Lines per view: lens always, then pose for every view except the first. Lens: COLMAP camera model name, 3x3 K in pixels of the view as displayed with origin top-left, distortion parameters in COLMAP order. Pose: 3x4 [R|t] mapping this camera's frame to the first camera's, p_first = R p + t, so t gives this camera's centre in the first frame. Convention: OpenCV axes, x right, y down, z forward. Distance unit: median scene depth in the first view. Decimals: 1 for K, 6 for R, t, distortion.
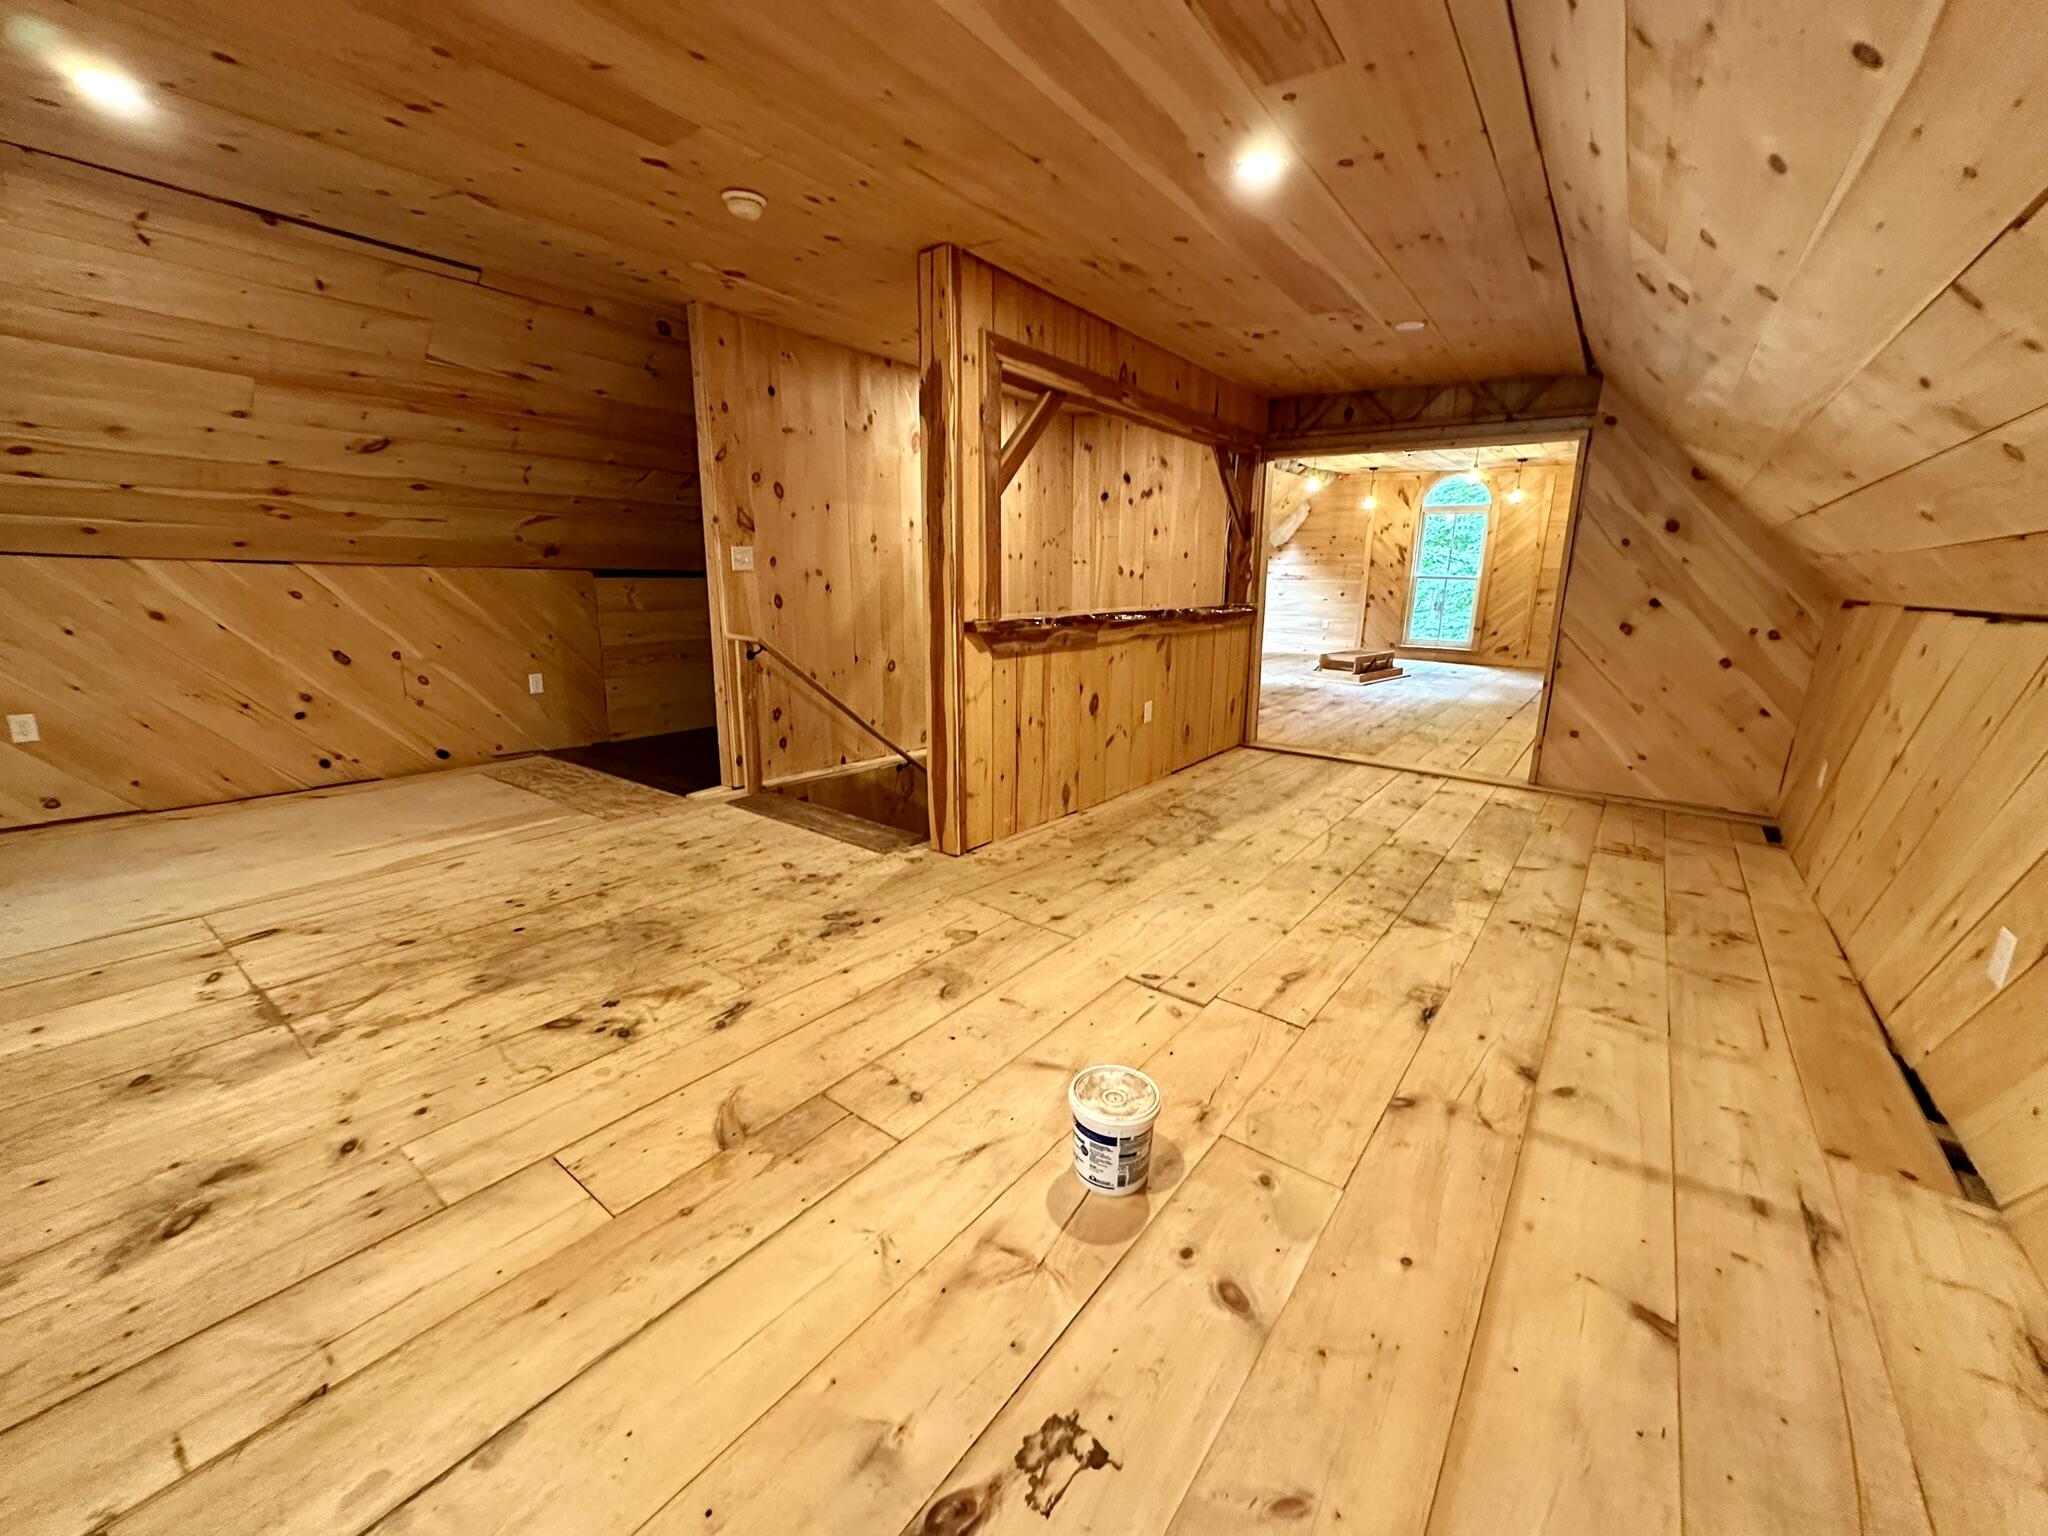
lens RADIAL K [[813.5, 0, 1019.5], [0, 813.5, 766.2], [0, 0, 1]] dist [-0.005542, 0.001242]
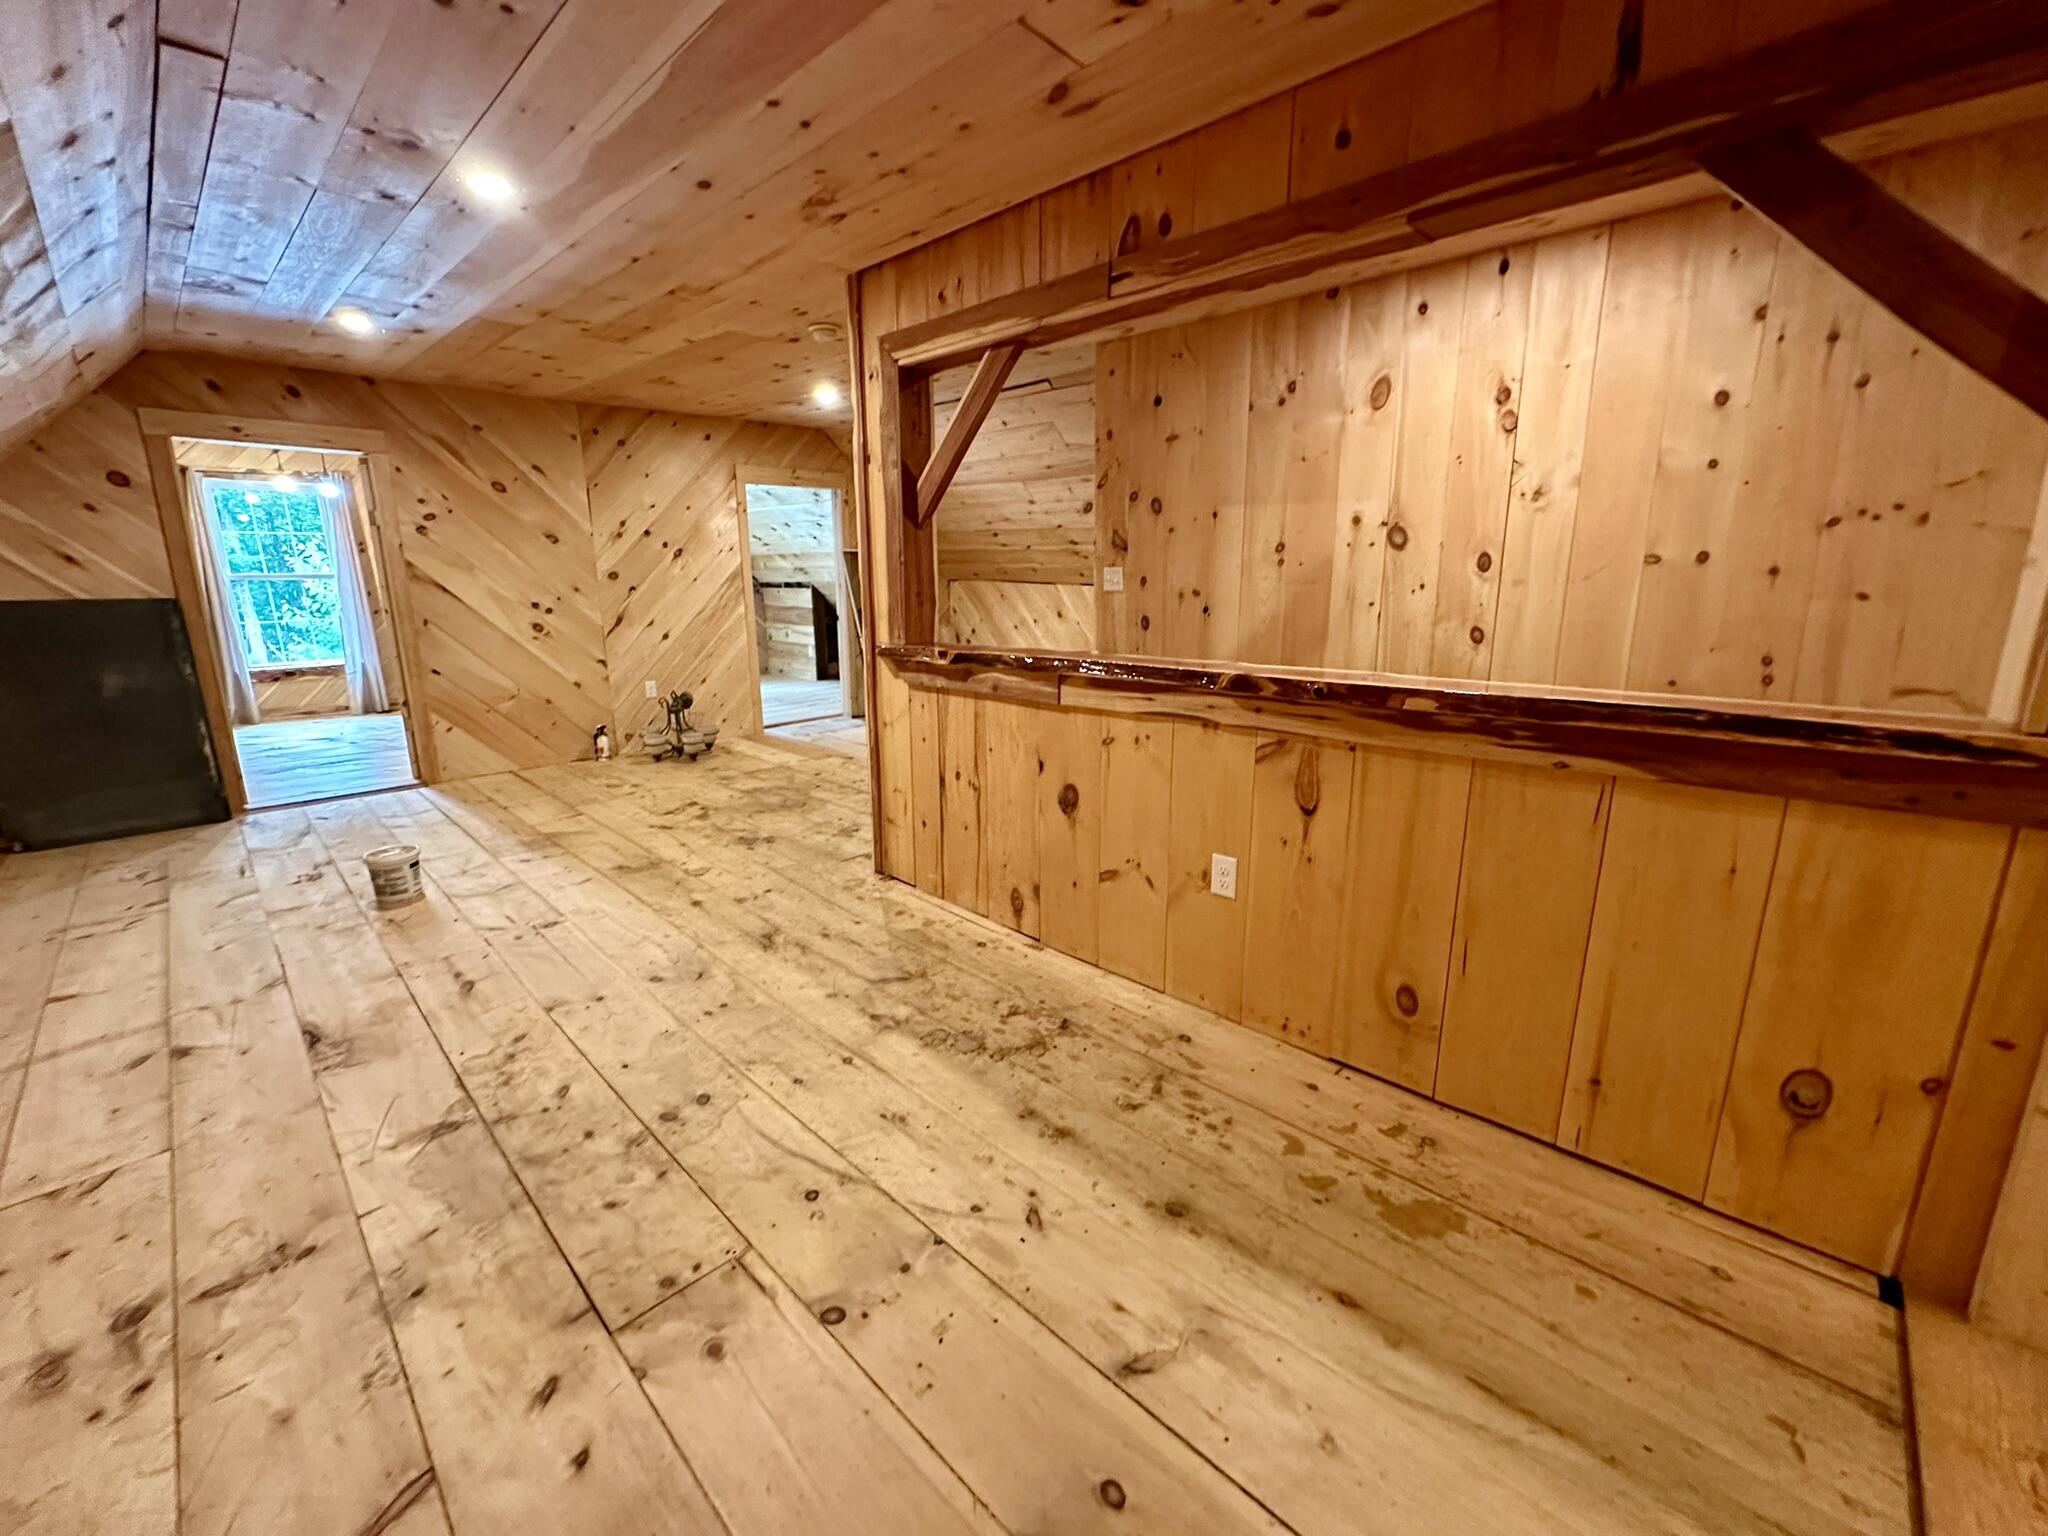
lens RADIAL K [[813.5, 0, 1017.6], [0, 813.5, 766.4], [0, 0, 1]] dist [-0.005542, 0.001242]
pose [[-0.118105, 0.209486, -0.970653, 0.857741], [-0.230016, 0.945137, 0.231967, -0.289050], [0.965994, 0.250662, -0.063440, 1.201711]]
